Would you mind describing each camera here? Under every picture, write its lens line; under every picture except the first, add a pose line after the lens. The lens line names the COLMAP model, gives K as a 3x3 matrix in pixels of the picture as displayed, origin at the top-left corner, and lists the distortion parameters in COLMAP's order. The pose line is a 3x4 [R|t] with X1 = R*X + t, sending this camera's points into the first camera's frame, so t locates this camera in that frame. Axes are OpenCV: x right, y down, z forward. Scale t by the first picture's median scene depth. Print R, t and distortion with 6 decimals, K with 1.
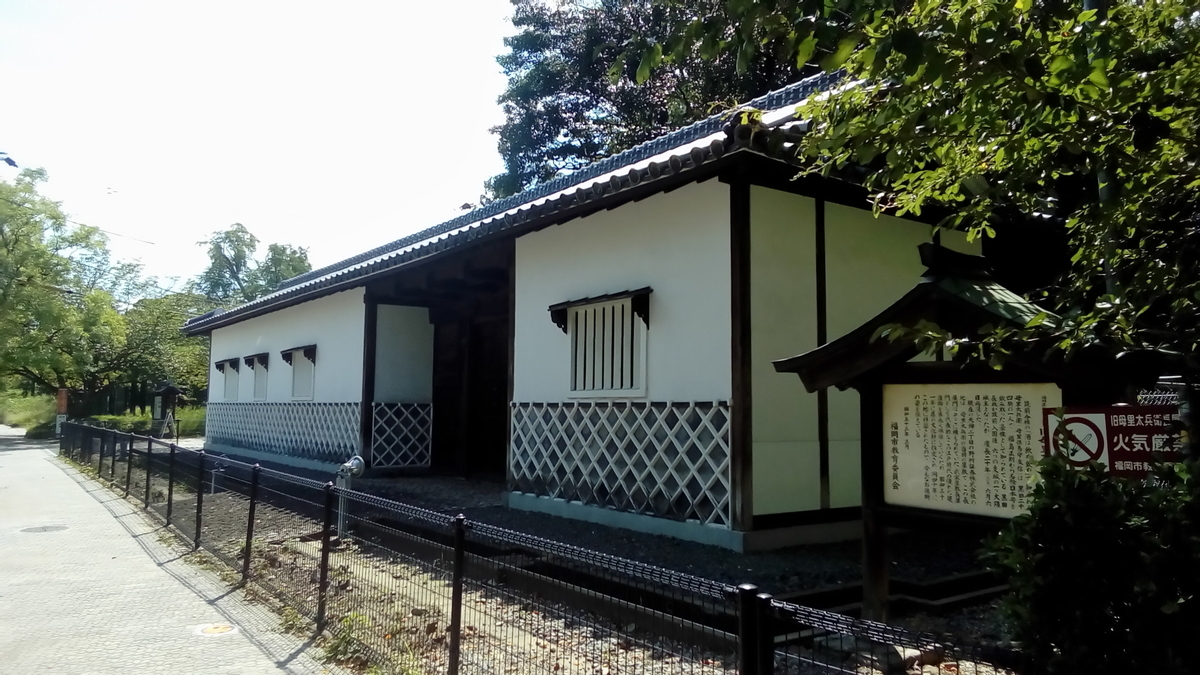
lens RADIAL K [[861.5, 0, 600.0], [0, 861.5, 337.5], [0, 0, 1]] dist [0.060156, -0.093268]
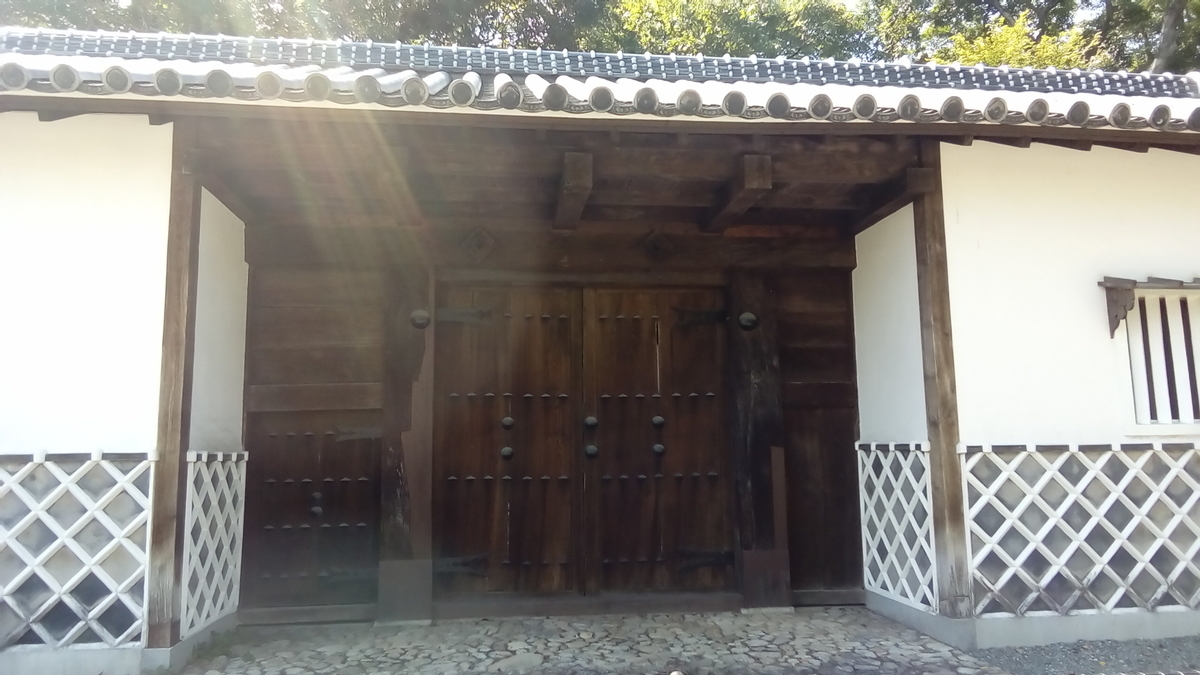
lens RADIAL K [[861.5, 0, 600.0], [0, 861.5, 337.5], [0, 0, 1]] dist [0.060156, -0.093268]
pose [[0.492535, 0.105434, 0.863882, -0.343786], [-0.054981, 0.994421, -0.090019, 0.035406], [-0.868554, -0.003160, 0.495584, 0.469742]]
